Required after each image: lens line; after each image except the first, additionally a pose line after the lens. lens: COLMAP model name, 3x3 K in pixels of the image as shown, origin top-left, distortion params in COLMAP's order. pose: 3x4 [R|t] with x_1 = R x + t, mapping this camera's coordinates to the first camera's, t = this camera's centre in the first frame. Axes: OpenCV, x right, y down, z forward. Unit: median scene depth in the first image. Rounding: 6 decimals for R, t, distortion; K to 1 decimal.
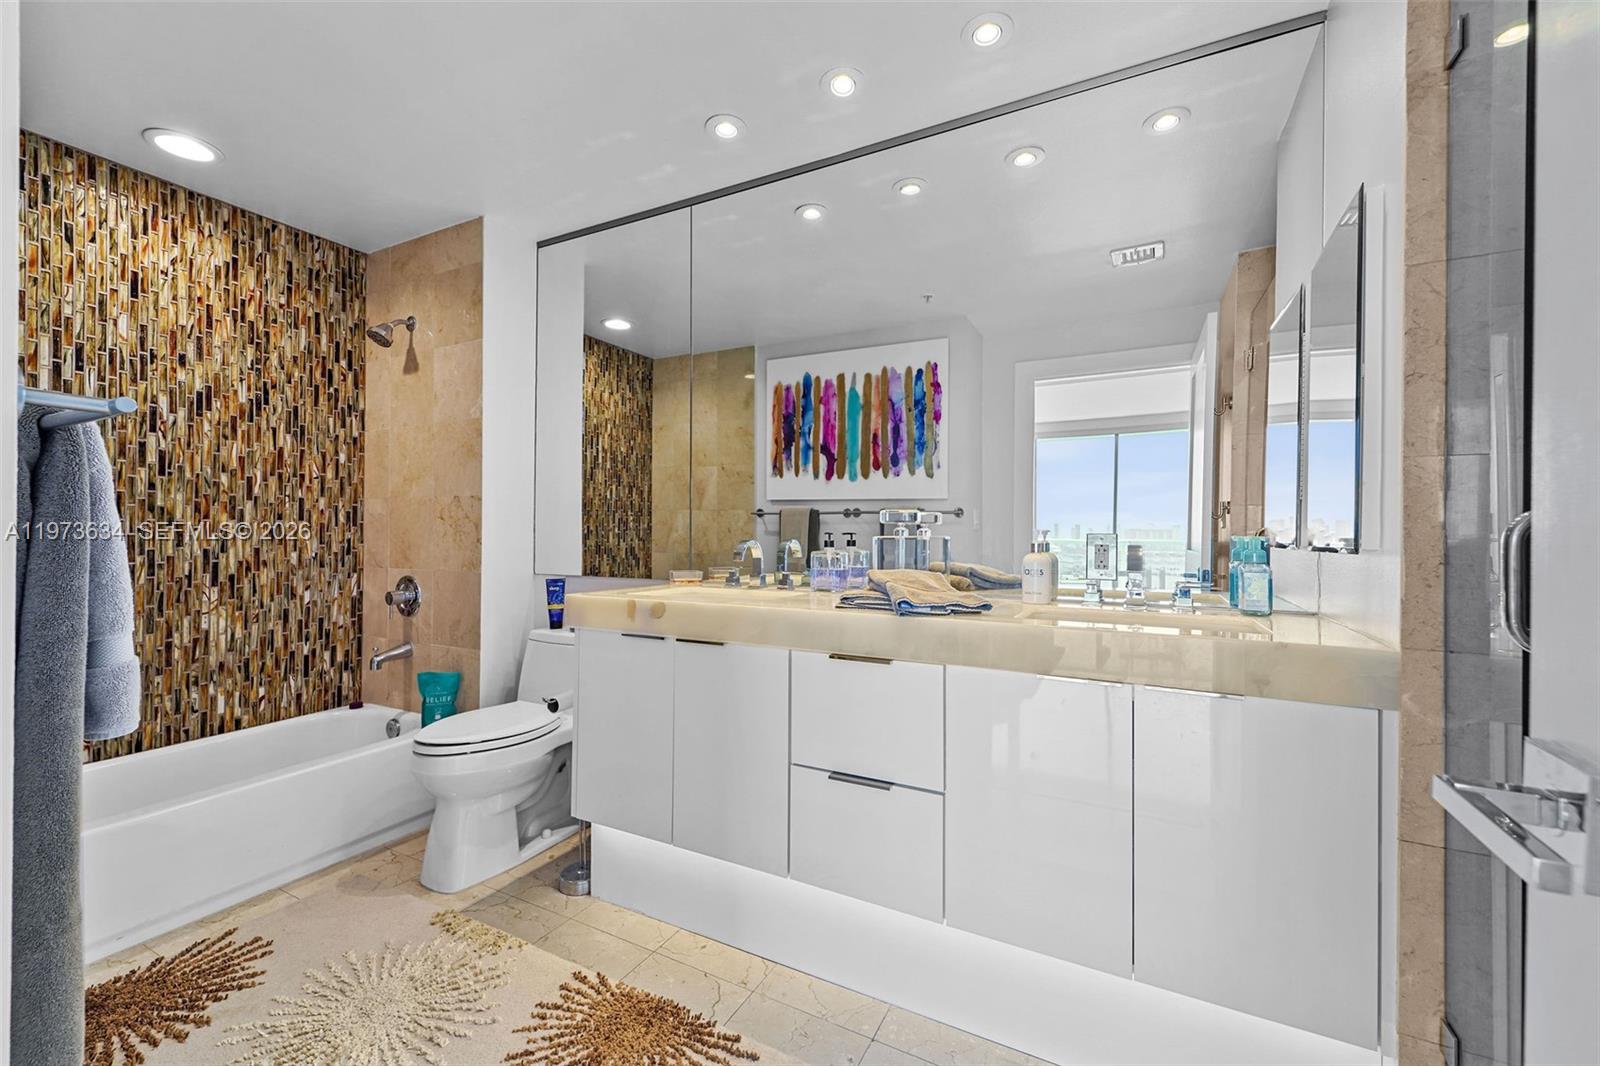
lens RADIAL K [[648.4, 0, 795.3], [0, 648.4, 532.3], [0, 0, 1]] dist [0.027705, -0.008983]
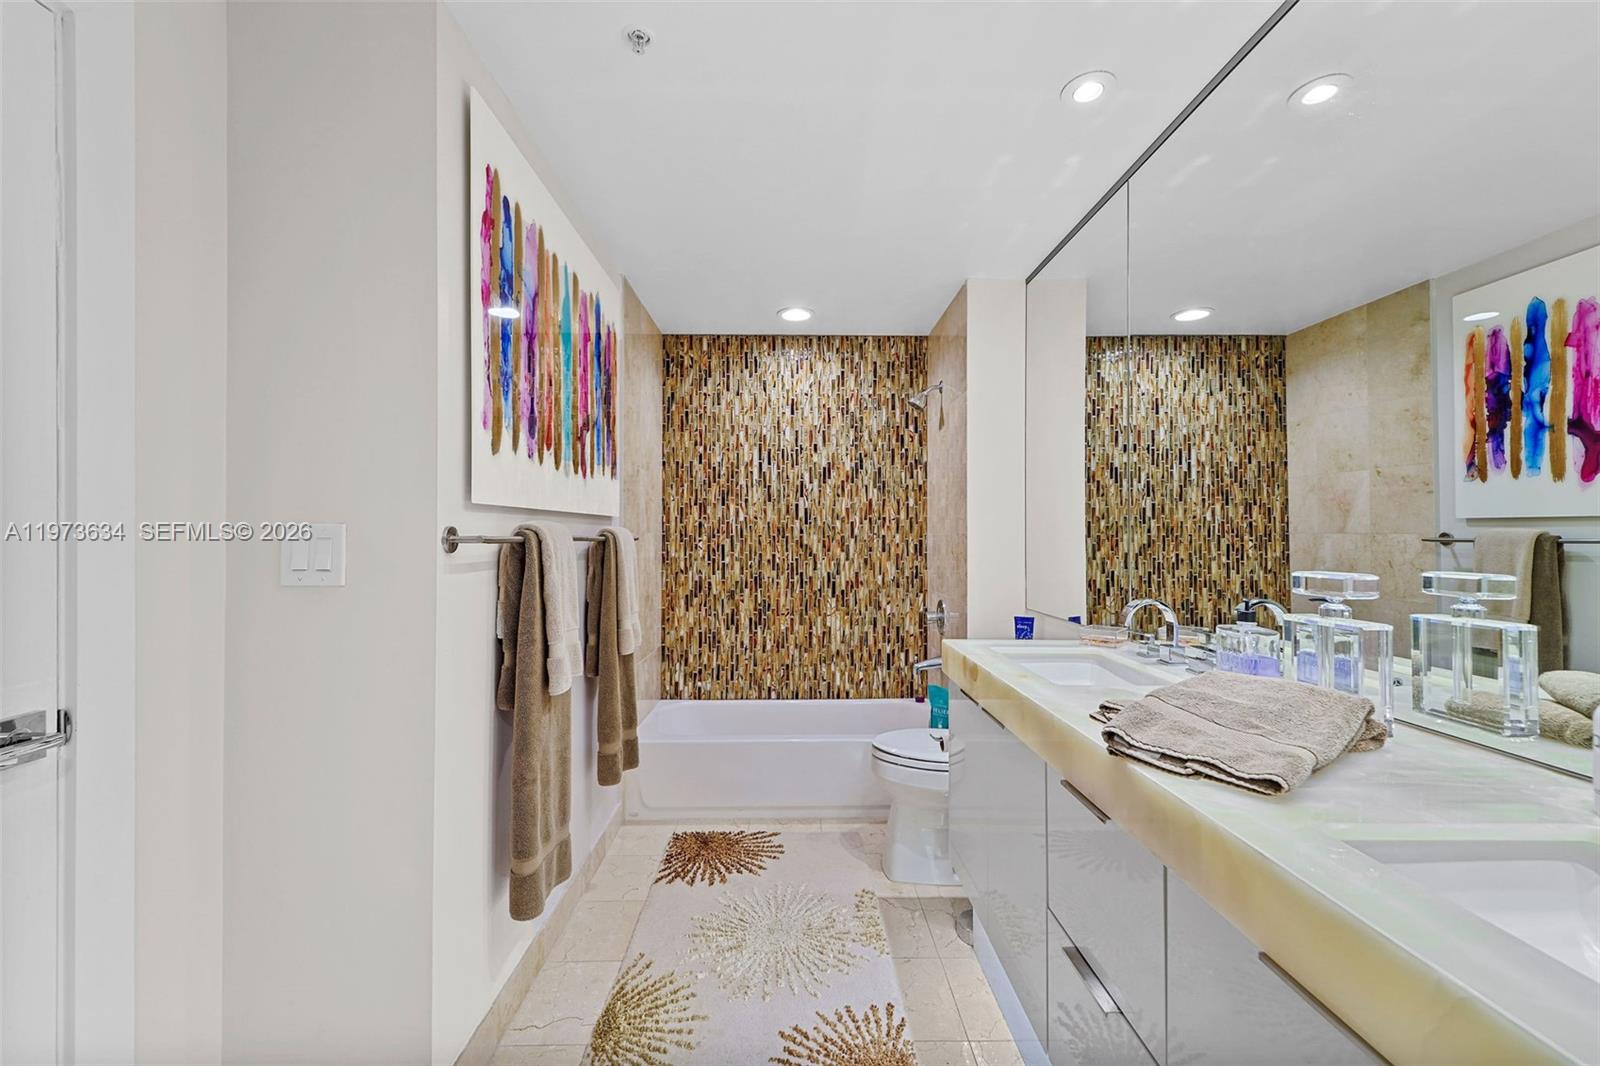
lens RADIAL K [[646.6, 0, 800.0], [0, 646.6, 533.0], [0, 0, 1]] dist [0.073372, -0.042622]
pose [[0.484164, -0.006396, -0.874954, 0.319298], [-0.001627, 0.999965, -0.008210, -0.045570], [0.874976, 0.005399, 0.484136, 0.212874]]
